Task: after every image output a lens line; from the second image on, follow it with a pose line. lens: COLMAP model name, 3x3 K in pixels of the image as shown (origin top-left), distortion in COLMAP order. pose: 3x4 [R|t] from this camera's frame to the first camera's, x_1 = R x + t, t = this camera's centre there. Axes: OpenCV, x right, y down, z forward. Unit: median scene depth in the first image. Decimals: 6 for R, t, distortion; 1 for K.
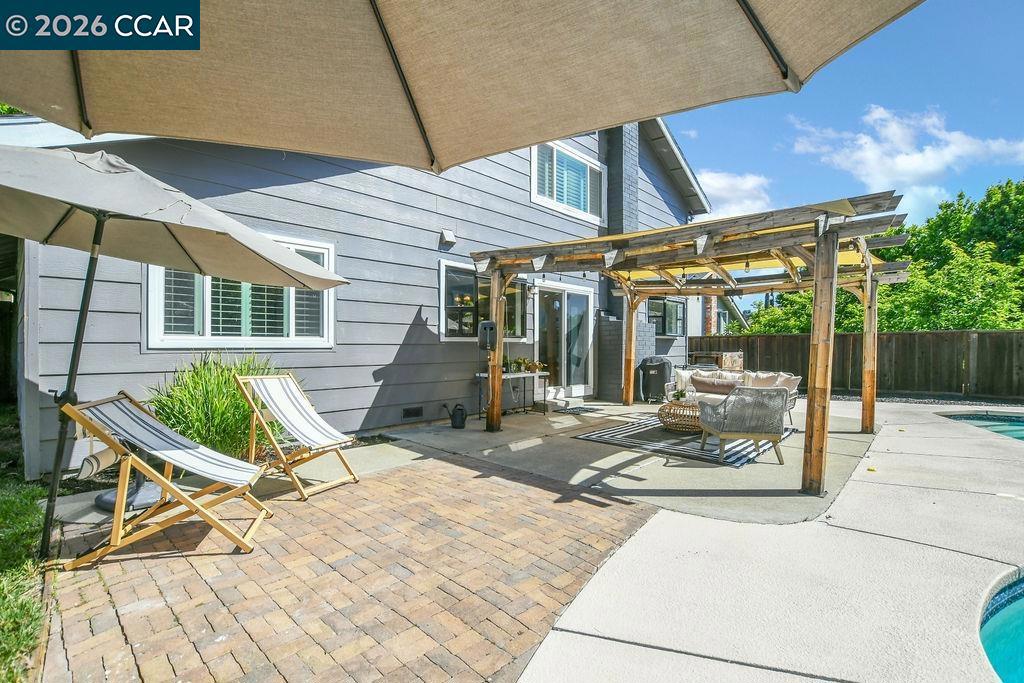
lens RADIAL K [[499.6, 0, 512.0], [0, 499.6, 341.5], [0, 0, 1]] dist [-0.020547, 0.000537]
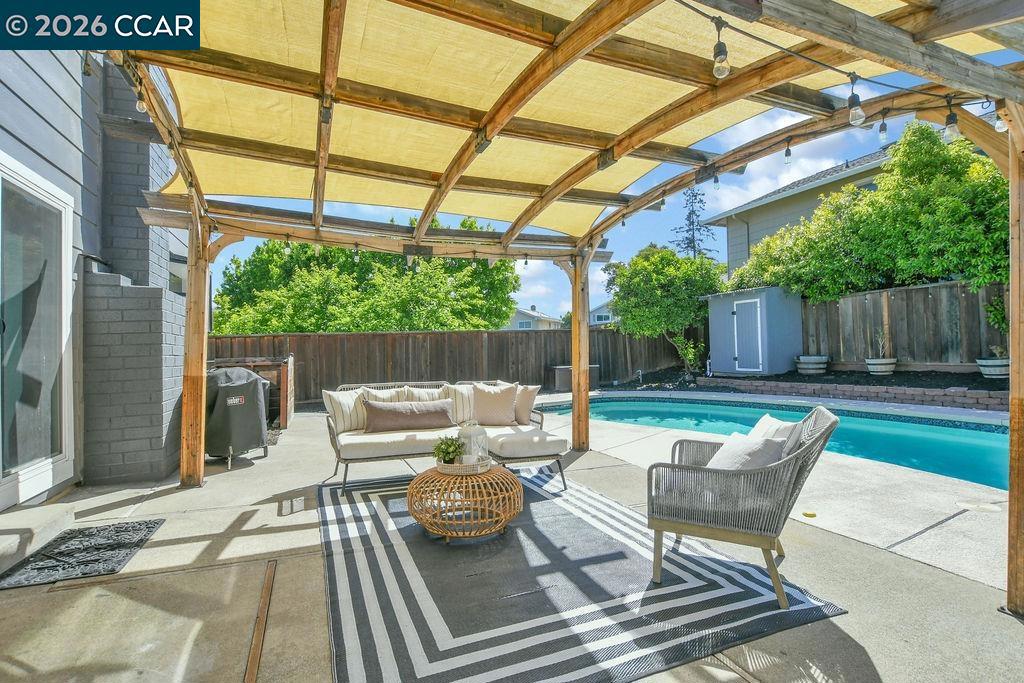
lens RADIAL K [[499.6, 0, 512.0], [0, 499.6, 341.5], [0, 0, 1]] dist [-0.020547, 0.000537]
pose [[0.451465, -0.002755, 0.892284, -0.027688], [0.017705, 0.999826, -0.005871, 0.016686], [-0.892113, 0.018449, 0.451435, 0.762020]]
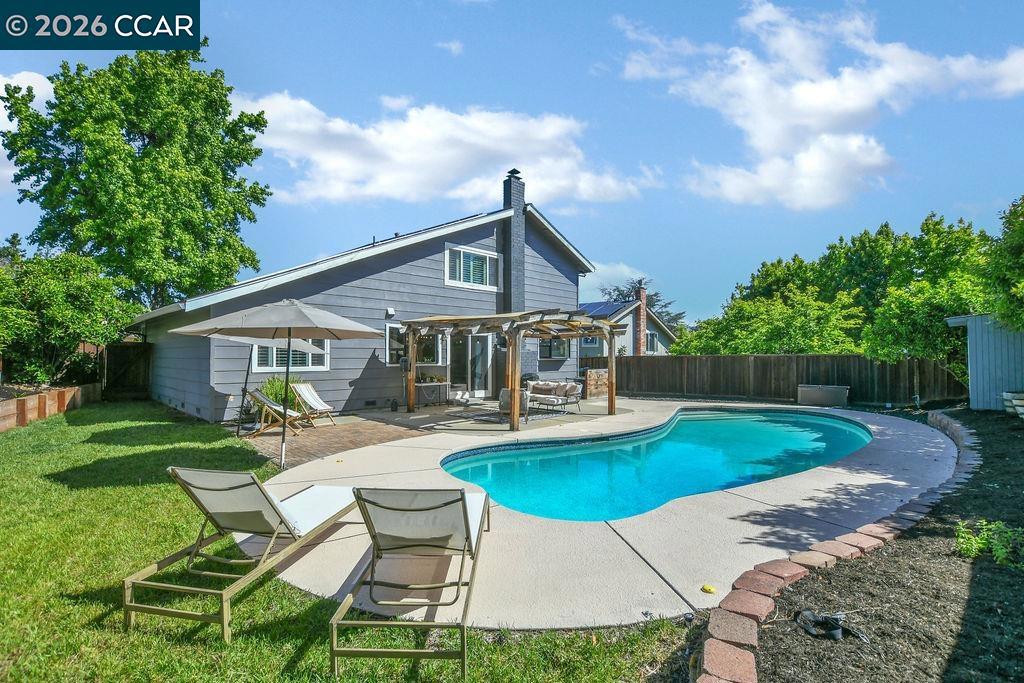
lens RADIAL K [[499.6, 0, 512.0], [0, 499.6, 341.5], [0, 0, 1]] dist [-0.020547, 0.000537]
pose [[0.999656, -0.002616, -0.026093, 0.387437], [0.002093, 0.999797, -0.020021, -0.056211], [0.026140, 0.019959, 0.999459, -0.898490]]
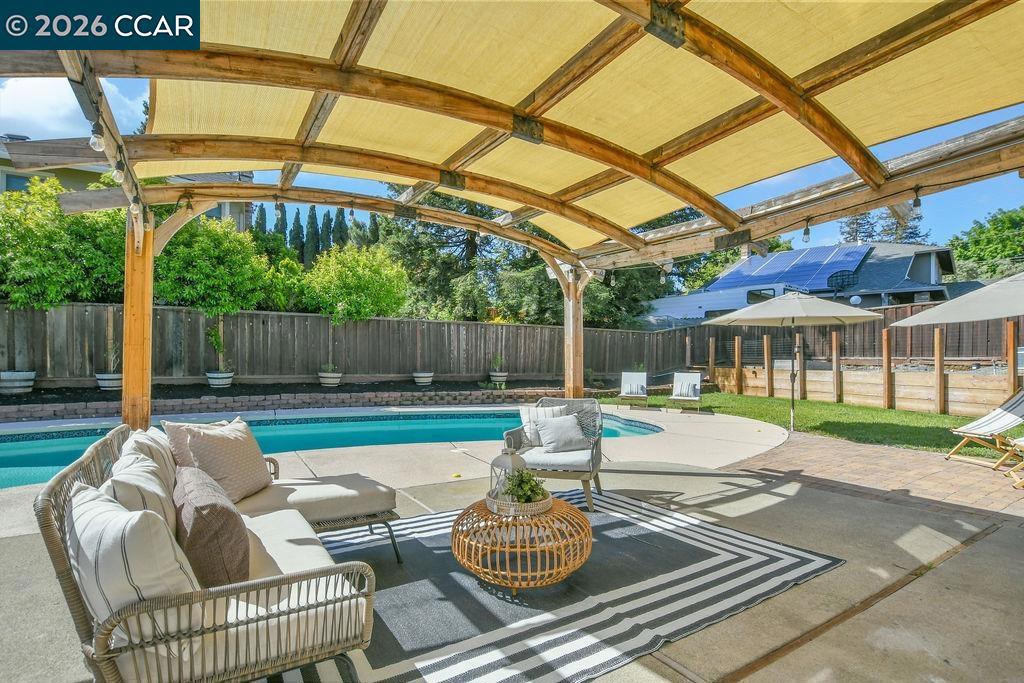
lens RADIAL K [[471.1, 0, 492.7], [0, 471.1, 364.3], [0, 0, 1]] dist [-0.022245, 0.000149]
pose [[-0.947824, -0.020987, 0.318101, 0.262700], [-0.019707, 0.999780, 0.007240, 0.018778], [-0.318183, 0.000593, -0.948029, 1.352459]]
